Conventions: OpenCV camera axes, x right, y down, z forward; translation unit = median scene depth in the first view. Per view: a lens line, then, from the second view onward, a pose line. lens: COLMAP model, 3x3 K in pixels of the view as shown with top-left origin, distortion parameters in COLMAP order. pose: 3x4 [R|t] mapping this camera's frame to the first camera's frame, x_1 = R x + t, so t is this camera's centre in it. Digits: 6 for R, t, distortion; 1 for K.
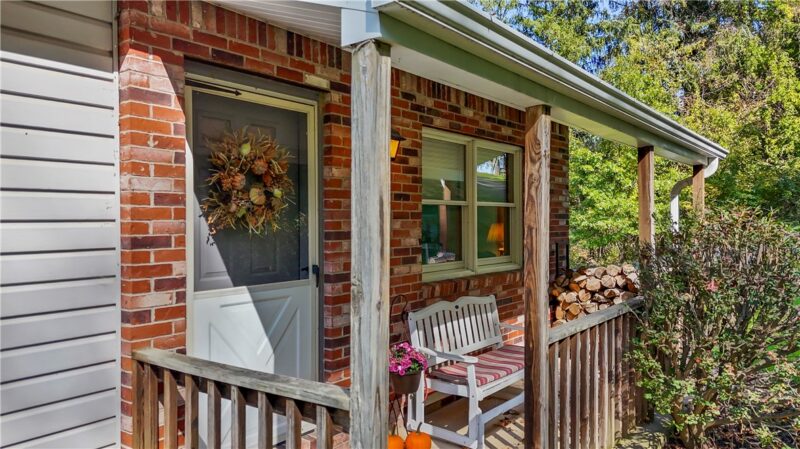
lens RADIAL K [[566.7, 0, 400.1], [0, 566.7, 221.8], [0, 0, 1]] dist [0.040809, -0.007219]
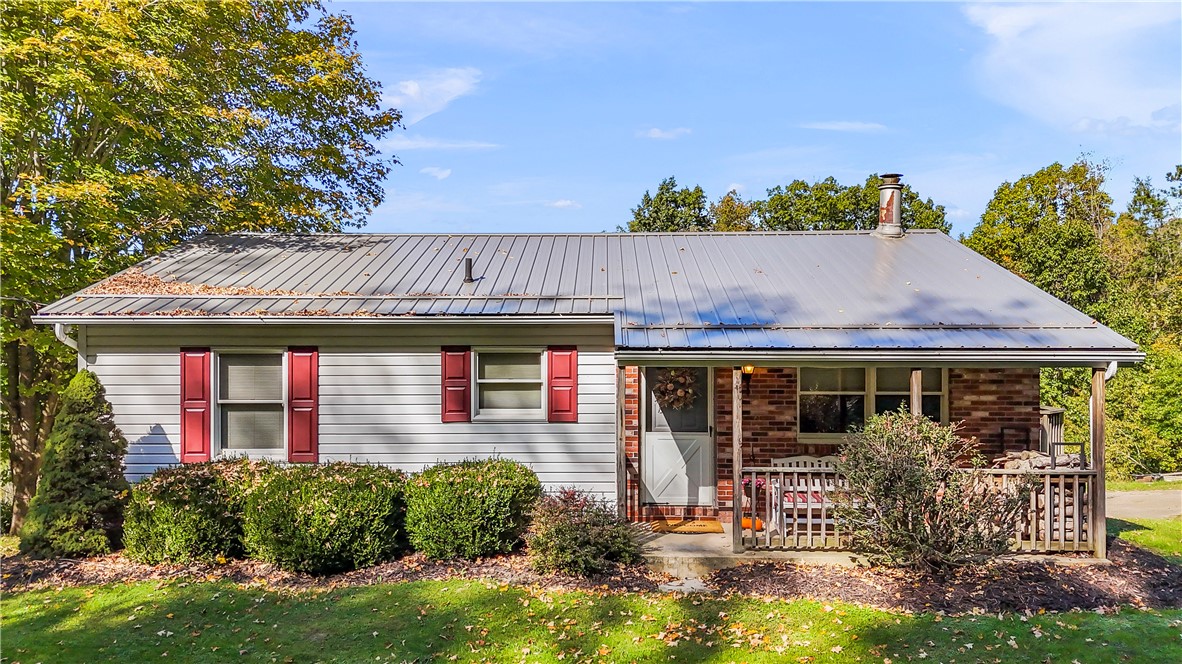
lens RADIAL K [[837.3, 0, 590.0], [0, 837.3, 332.2], [0, 0, 1]] dist [0.040809, -0.007219]
pose [[0.614469, 0.001621, -0.788939, 1.983836], [-0.012805, 0.999887, -0.007919, -0.235010], [0.788837, 0.014969, 0.614420, -1.225205]]
